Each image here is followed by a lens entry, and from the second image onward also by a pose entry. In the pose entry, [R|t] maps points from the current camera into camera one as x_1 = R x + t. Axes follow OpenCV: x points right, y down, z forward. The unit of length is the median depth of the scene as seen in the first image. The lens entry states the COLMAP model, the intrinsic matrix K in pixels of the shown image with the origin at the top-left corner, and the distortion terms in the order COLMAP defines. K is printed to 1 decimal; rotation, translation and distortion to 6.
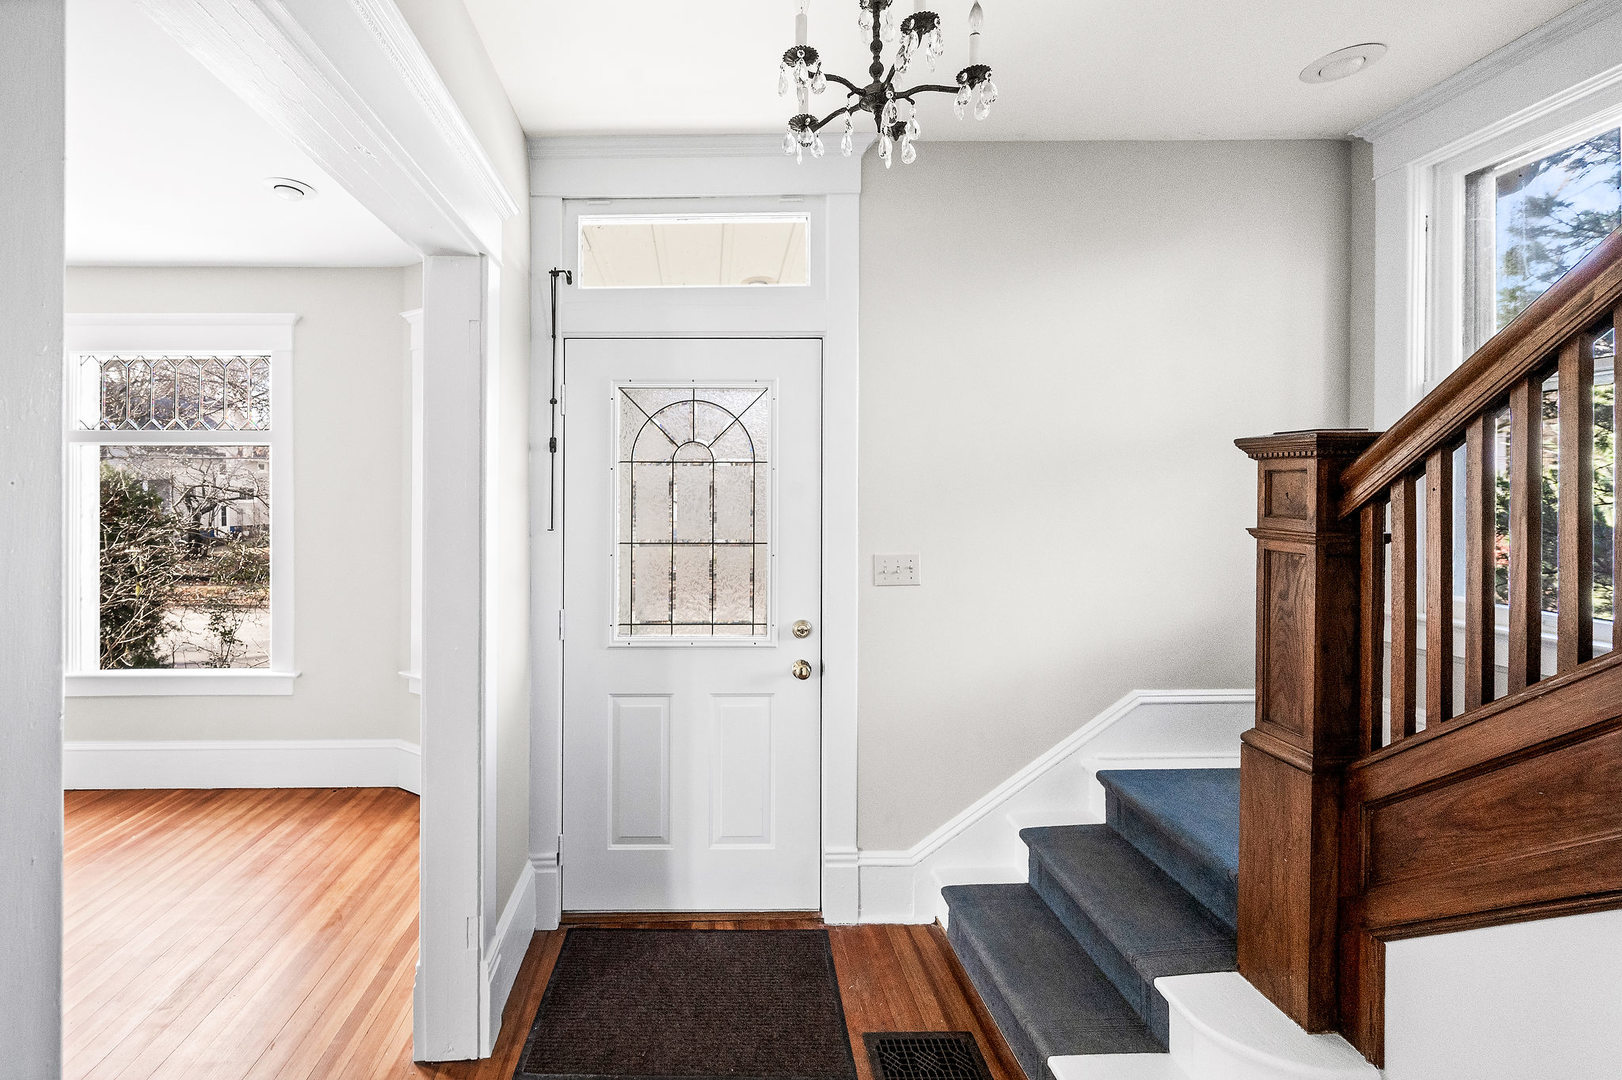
lens RADIAL K [[687.4, 0, 715.6], [0, 687.4, 495.4], [0, 0, 1]] dist [-0.000361, -0.000186]
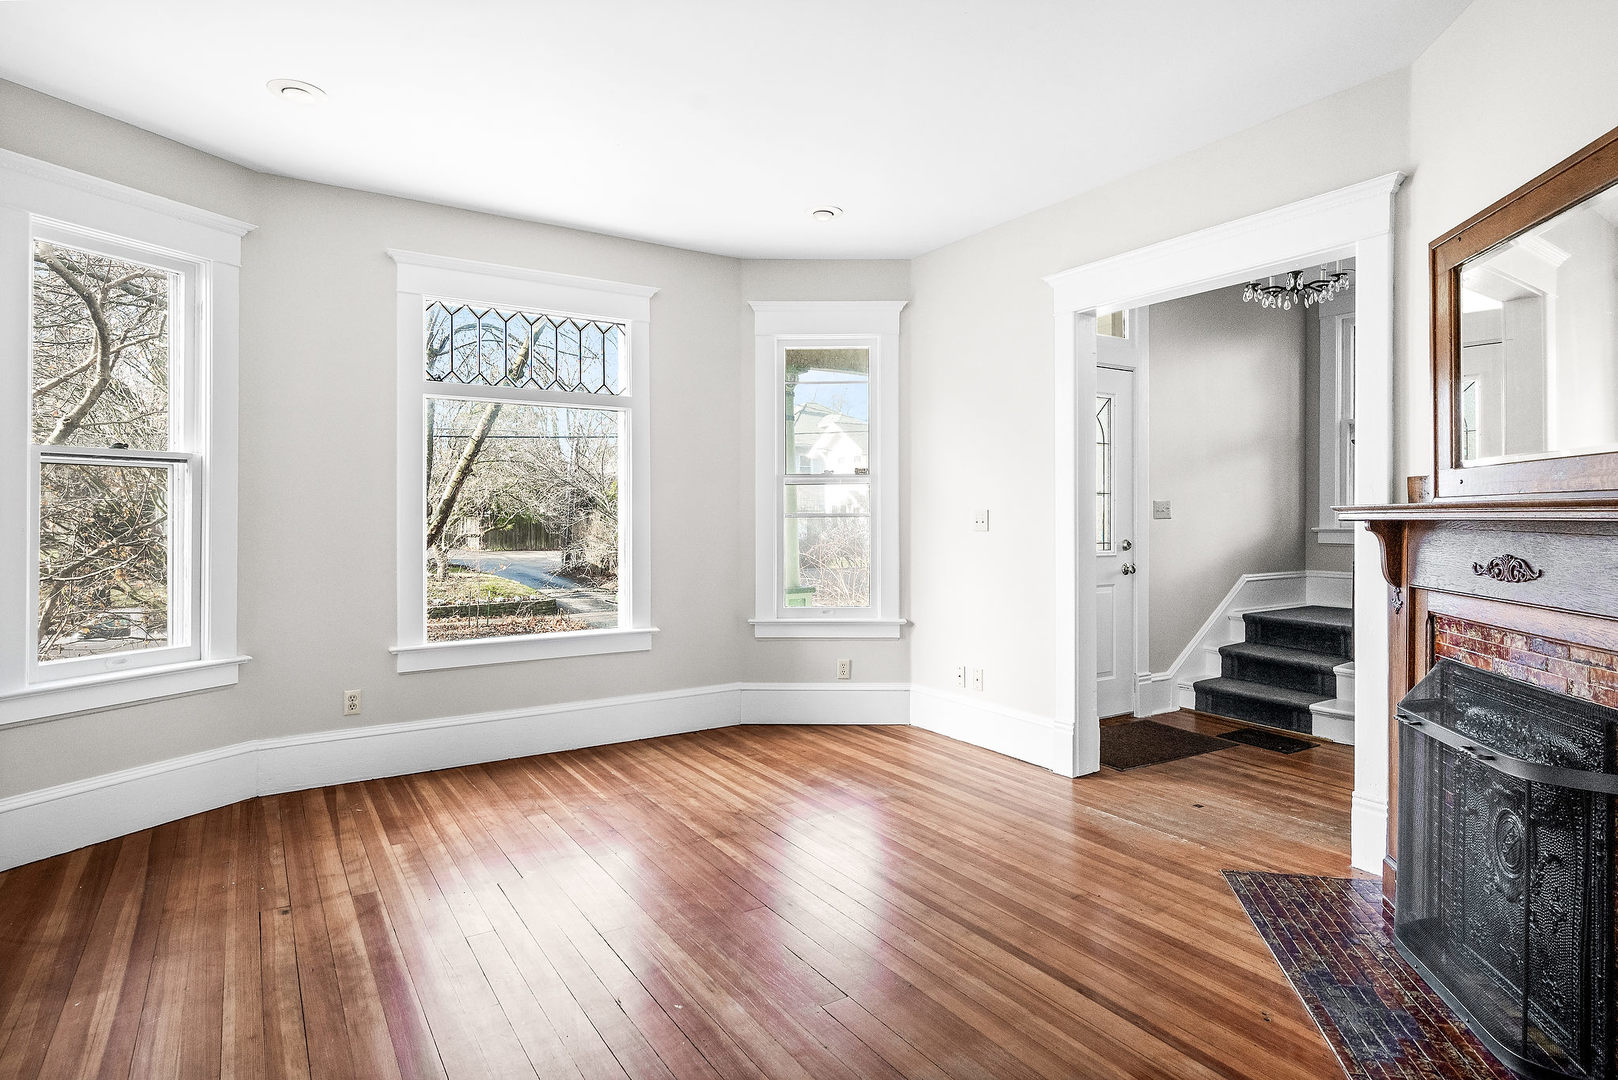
lens RADIAL K [[885.0, 0, 826.3], [0, 885.0, 511.3], [0, 0, 1]] dist [0.000039, -0.000232]
pose [[0.847317, 0.001437, 0.531085, -1.655234], [-0.001105, 0.999999, -0.000942, 0.117674], [-0.531086, 0.000211, 0.847318, -0.437537]]
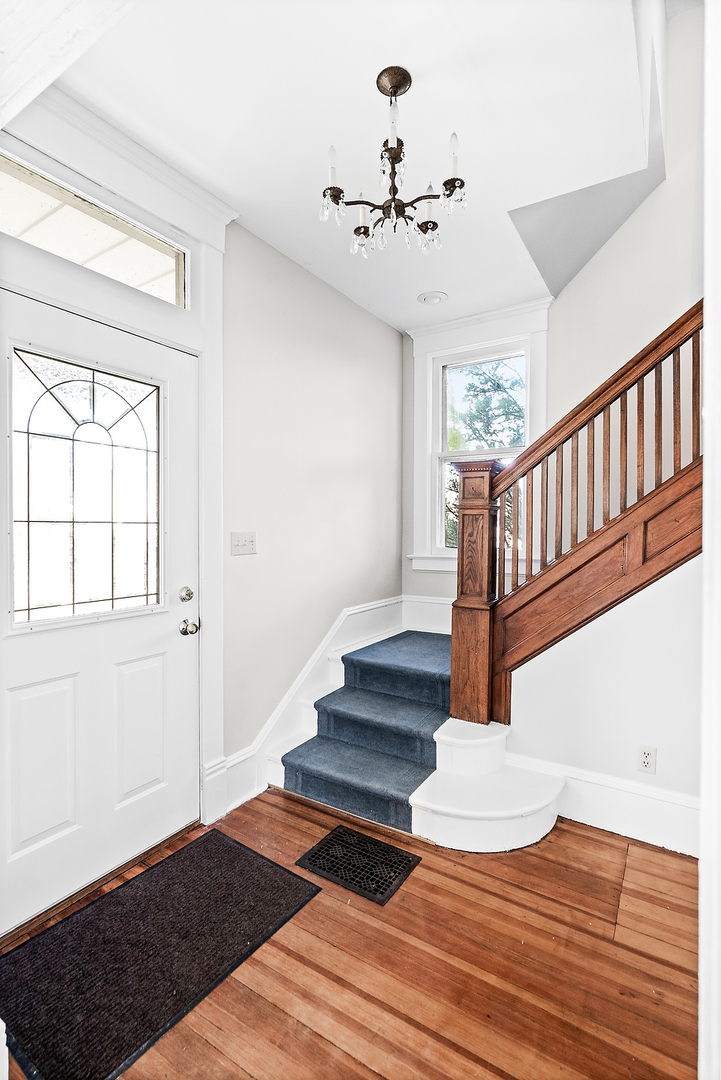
lens RADIAL K [[501.6, 0, 361.9], [0, 501.6, 534.1], [0, 0, 1]] dist [0.000262, 0.000510]
pose [[0.554020, -0.008736, 0.832457, -0.444015], [0.000215, 0.999946, 0.010351, 0.081458], [-0.832503, -0.005556, 0.553992, 0.259369]]
